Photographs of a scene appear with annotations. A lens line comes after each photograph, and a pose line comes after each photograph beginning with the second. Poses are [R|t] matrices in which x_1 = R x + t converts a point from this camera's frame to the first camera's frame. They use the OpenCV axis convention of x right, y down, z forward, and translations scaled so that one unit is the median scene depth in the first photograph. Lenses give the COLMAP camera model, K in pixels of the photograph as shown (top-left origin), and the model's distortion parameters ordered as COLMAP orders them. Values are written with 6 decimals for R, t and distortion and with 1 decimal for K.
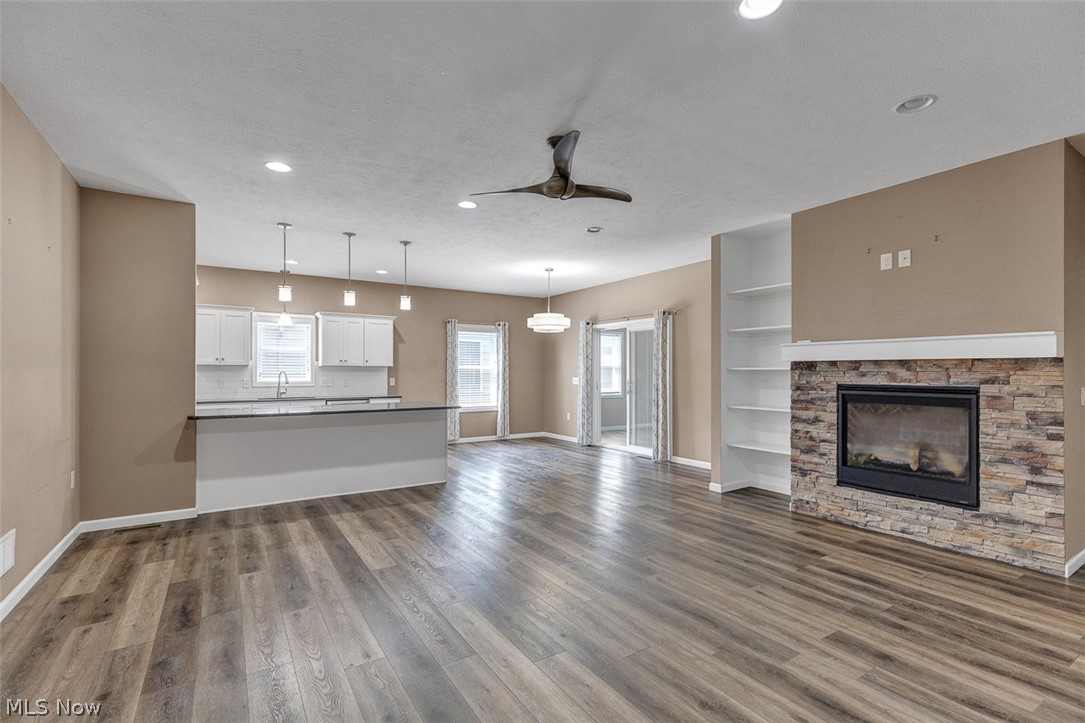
lens RADIAL K [[491.9, 0, 538.2], [0, 491.9, 366.0], [0, 0, 1]] dist [0.011271, -0.002573]
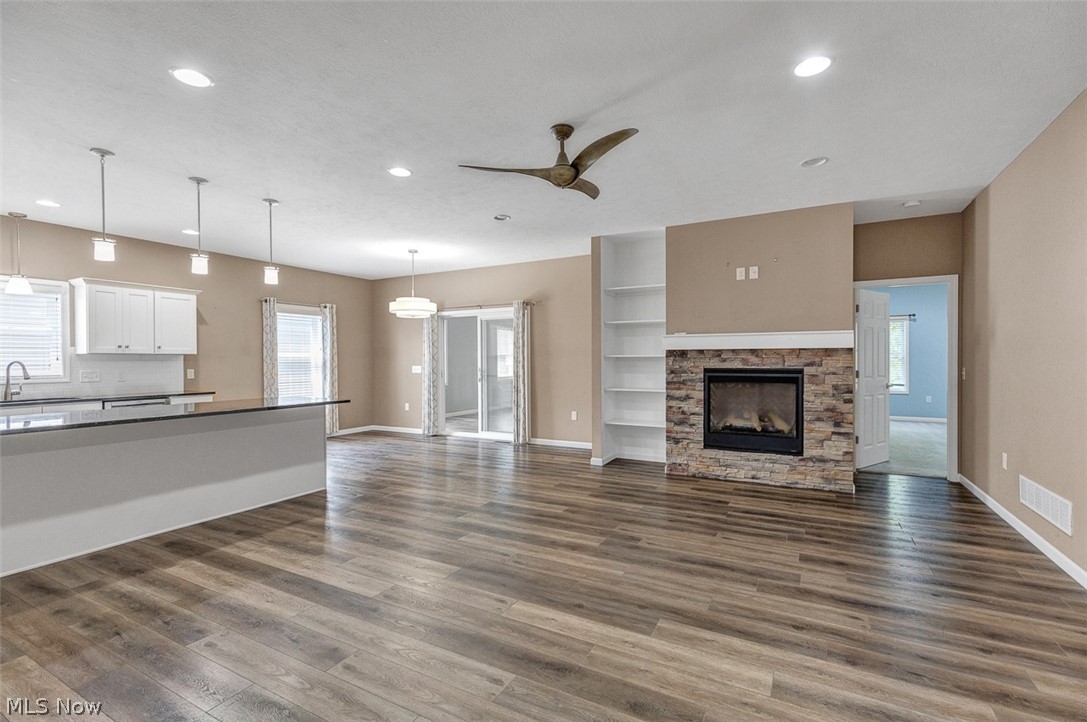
lens RADIAL K [[492.8, 0, 535.7], [0, 492.8, 359.6], [0, 0, 1]] dist [0.011271, -0.002573]
pose [[0.881011, -0.005496, 0.473063, -0.352238], [0.000028, 0.999933, 0.011566, 0.000756], [-0.473095, -0.010176, 0.880952, 0.095391]]
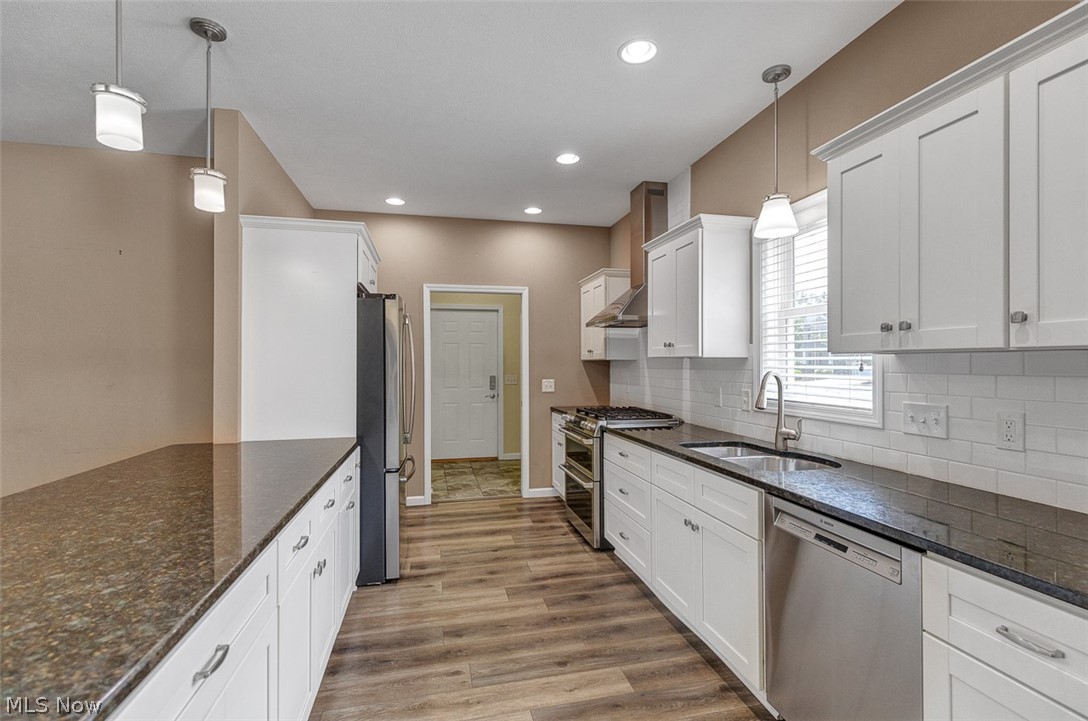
lens RADIAL K [[493.2, 0, 544.8], [0, 493.2, 359.7], [0, 0, 1]] dist [0.011271, -0.002573]
pose [[-0.328238, -0.007215, -0.944567, -0.241805], [0.015938, 0.999786, -0.013175, 0.006819], [0.944461, -0.019380, -0.328053, 1.599718]]
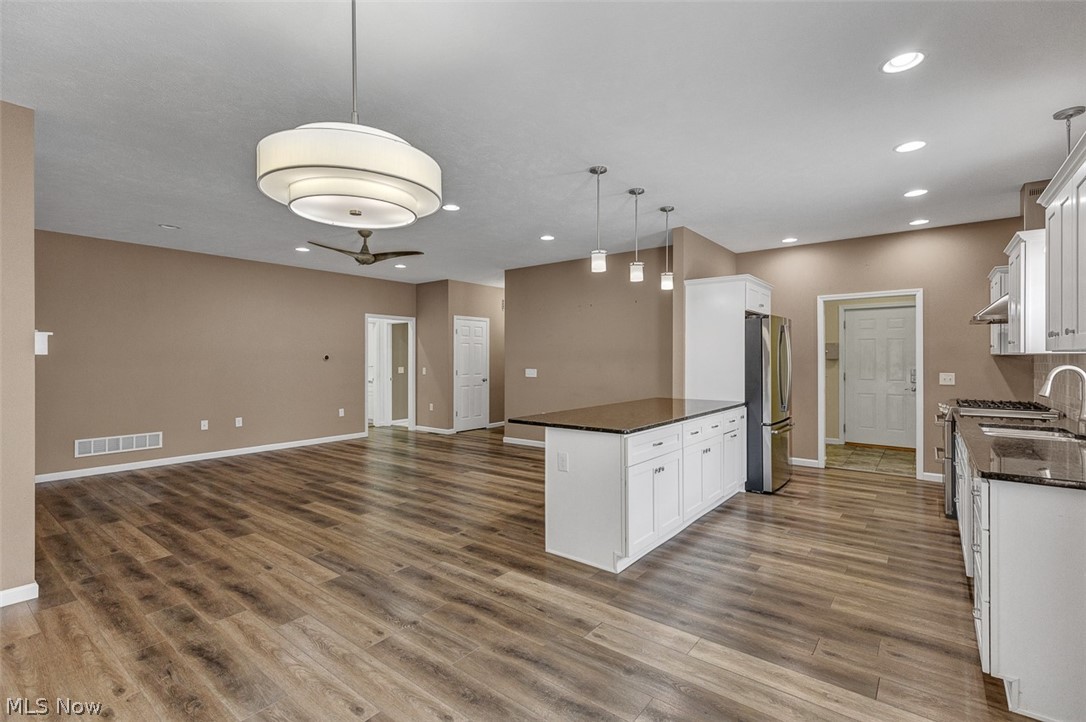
lens RADIAL K [[492.3, 0, 545.4], [0, 492.3, 355.9], [0, 0, 1]] dist [0.011271, -0.002573]
pose [[-0.940162, 0.000736, -0.340726, 0.027274], [0.007050, 0.999826, -0.017295, 0.009904], [0.340654, -0.018663, -0.940004, 2.054420]]
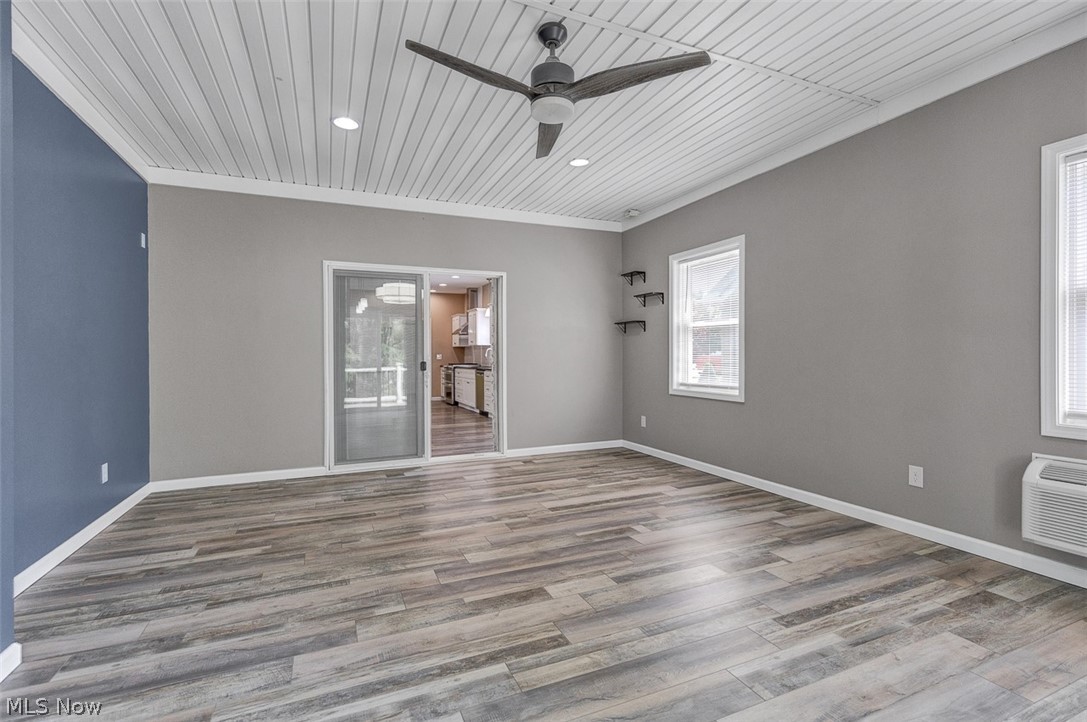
lens RADIAL K [[492.8, 0, 538.9], [0, 492.8, 361.9], [0, 0, 1]] dist [0.011271, -0.002573]
pose [[-0.153127, 0.012632, -0.988126, 1.527680], [0.017182, 0.999801, 0.010119, 0.064431], [0.988057, -0.015429, -0.153314, 2.284159]]
